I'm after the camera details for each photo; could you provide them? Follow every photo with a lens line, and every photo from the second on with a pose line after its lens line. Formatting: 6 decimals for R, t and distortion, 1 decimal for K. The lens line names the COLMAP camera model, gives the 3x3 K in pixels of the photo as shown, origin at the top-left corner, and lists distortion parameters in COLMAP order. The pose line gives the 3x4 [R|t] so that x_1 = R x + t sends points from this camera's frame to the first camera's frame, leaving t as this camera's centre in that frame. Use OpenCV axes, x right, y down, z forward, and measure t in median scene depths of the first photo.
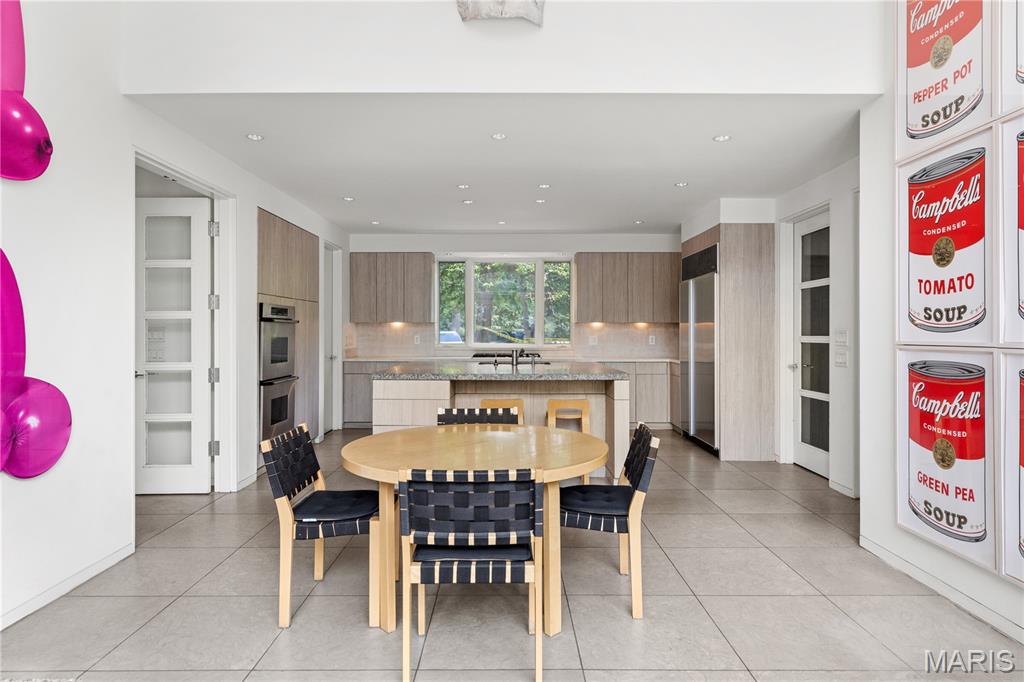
lens RADIAL K [[584.6, 0, 514.3], [0, 584.6, 331.6], [0, 0, 1]] dist [0.000917, 0.000441]
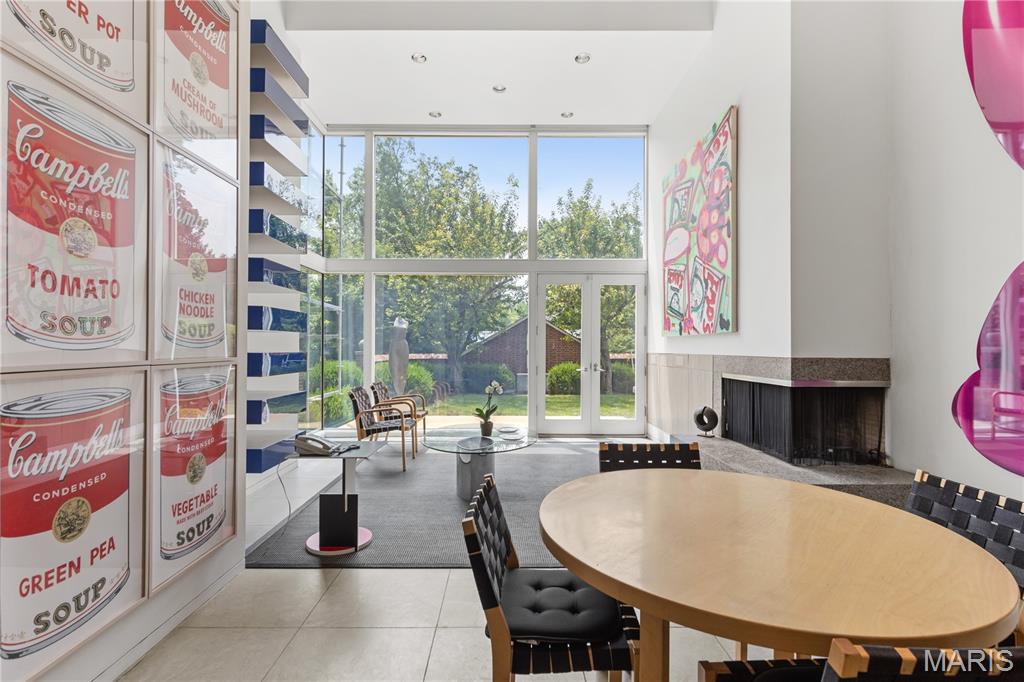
lens RADIAL K [[486.8, 0, 512.0], [0, 486.8, 341.0], [0, 0, 1]] dist [-0.000230, 0.000251]
pose [[-0.999992, -0.003123, -0.002617, 0.122393], [-0.003097, 0.999947, -0.009849, -0.003663], [0.002648, -0.009841, -0.999948, 0.988685]]
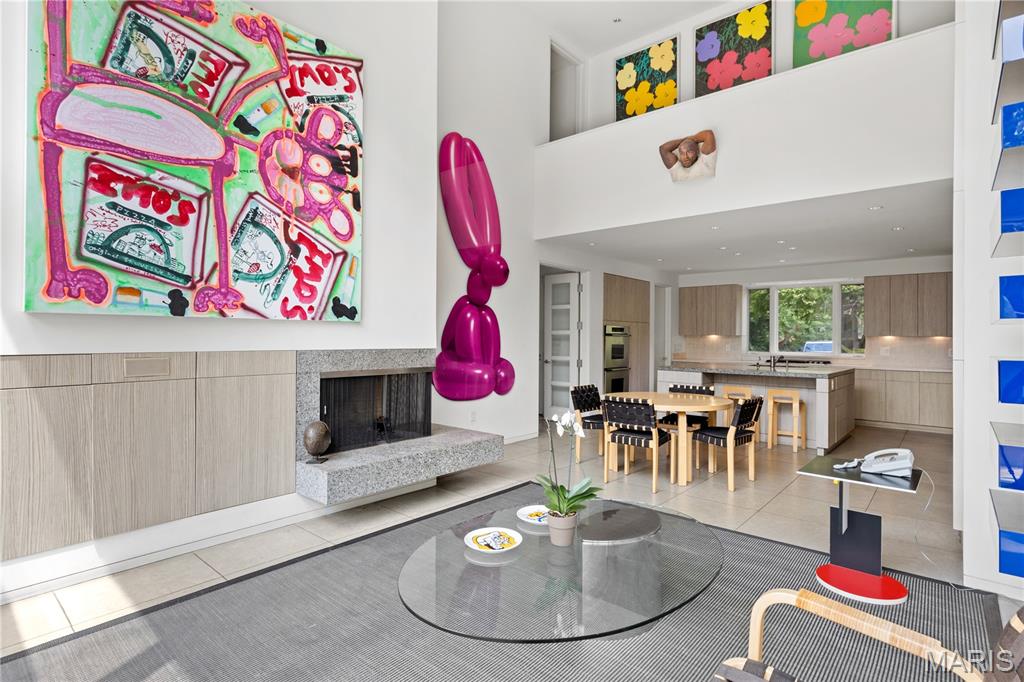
lens RADIAL K [[522.7, 0, 512.0], [0, 522.7, 341.0], [0, 0, 1]] dist [-0.001075, 0.000000]
pose [[0.751226, 0.011164, -0.659950, 0.464545], [-0.010085, 0.999934, 0.005434, -0.007150], [0.659968, 0.002574, 0.751289, -0.454457]]
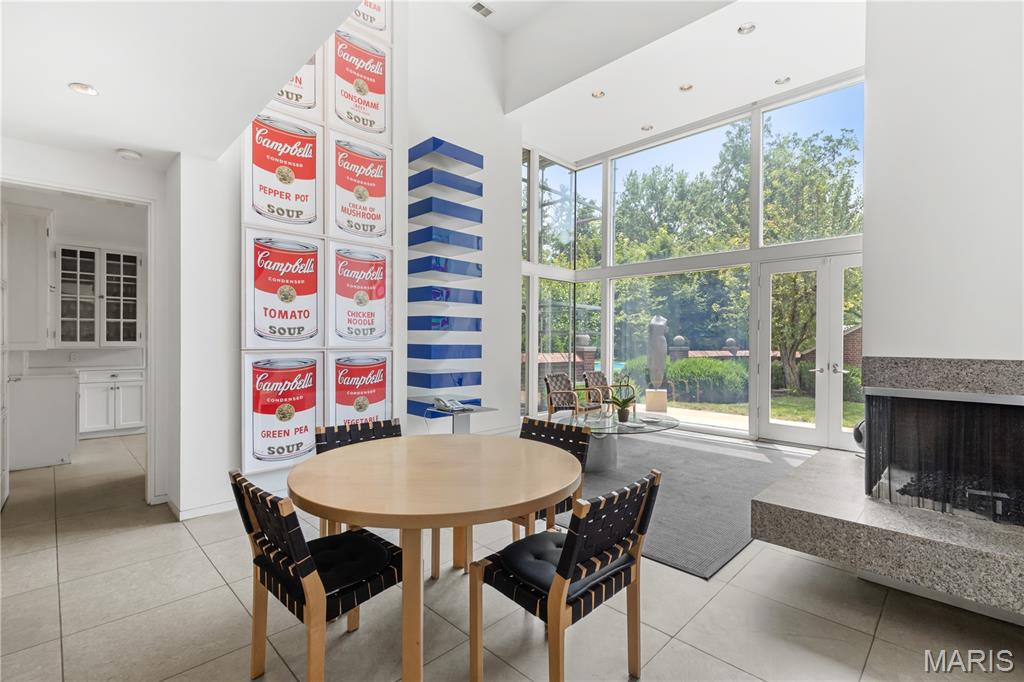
lens RADIAL K [[469.6, 0, 512.0], [0, 469.6, 341.0], [0, 0, 1]] dist [0.001495, 0.000165]
pose [[-0.702067, -0.004593, 0.712096, -0.432671], [-0.005789, 0.999983, 0.000742, -0.003034], [-0.712087, -0.003601, -0.702082, 0.920970]]
